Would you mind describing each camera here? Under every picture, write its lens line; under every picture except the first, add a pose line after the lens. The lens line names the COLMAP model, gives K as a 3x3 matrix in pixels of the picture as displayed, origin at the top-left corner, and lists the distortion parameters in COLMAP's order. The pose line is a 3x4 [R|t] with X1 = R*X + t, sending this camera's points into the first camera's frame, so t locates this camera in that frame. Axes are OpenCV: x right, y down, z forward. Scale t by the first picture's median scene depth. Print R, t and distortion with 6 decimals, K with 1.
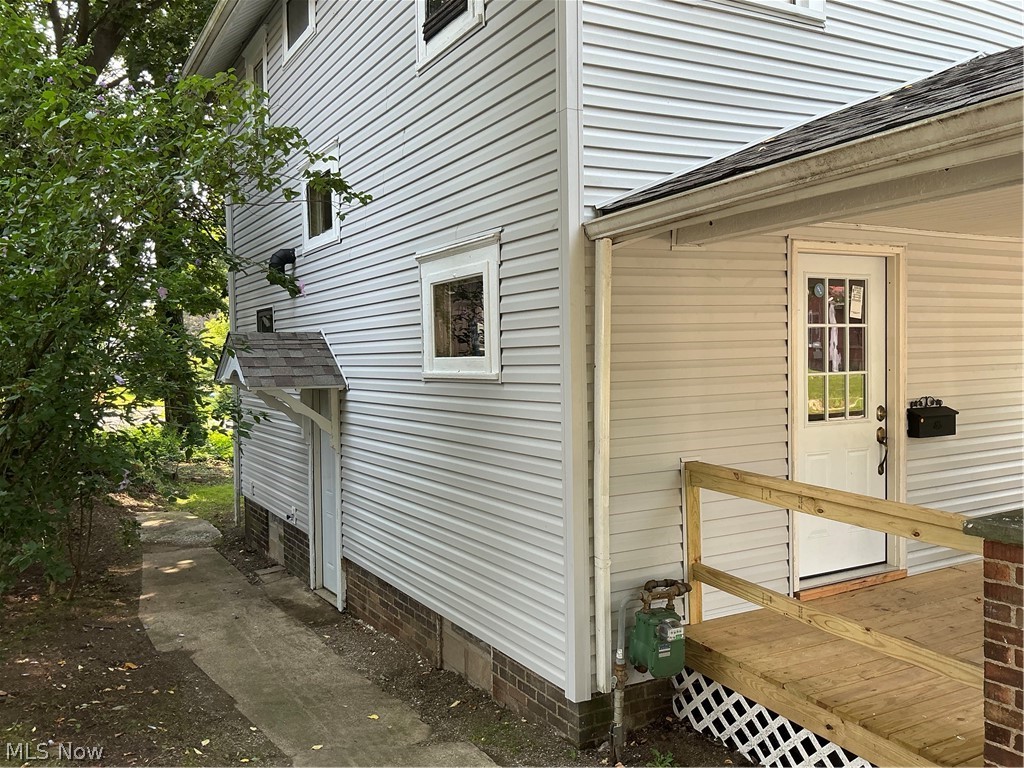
lens RADIAL K [[847.8, 0, 511.4], [0, 847.8, 383.3], [0, 0, 1]] dist [0.067865, -0.146443]
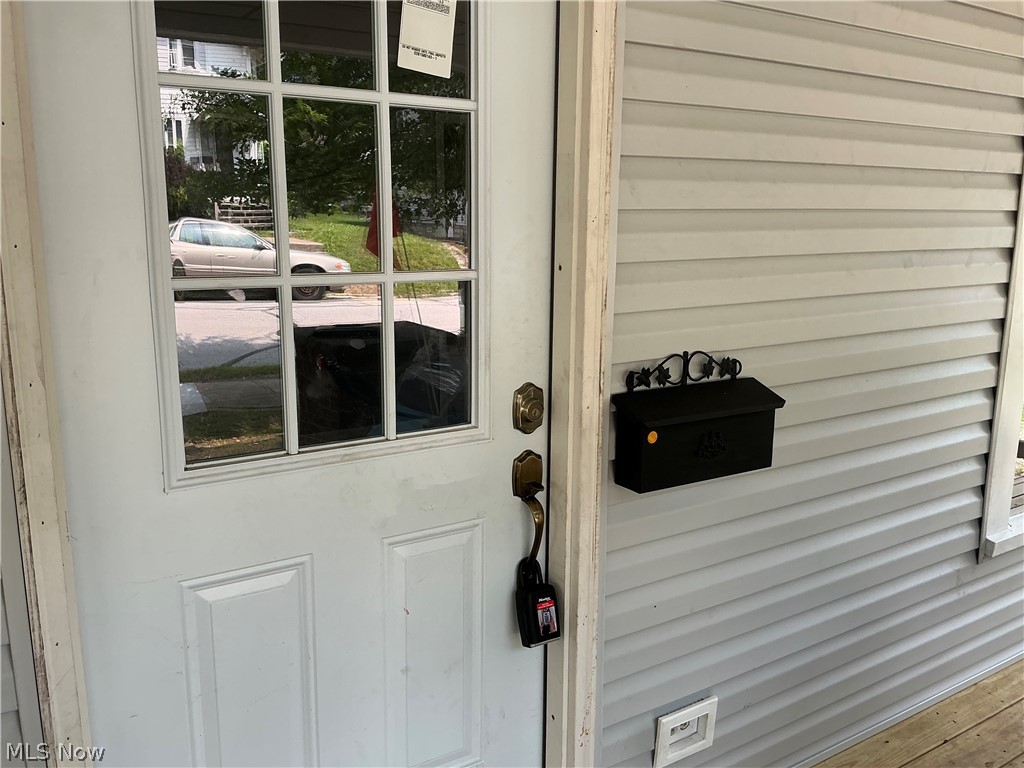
lens RADIAL K [[847.8, 0, 512.0], [0, 847.8, 383.0], [0, 0, 1]] dist [0.067865, -0.146443]
pose [[0.998717, 0.012284, 0.049129, 0.411032], [-0.020798, 0.984034, 0.176761, -0.027586], [-0.046173, -0.177556, 0.983027, 0.700392]]
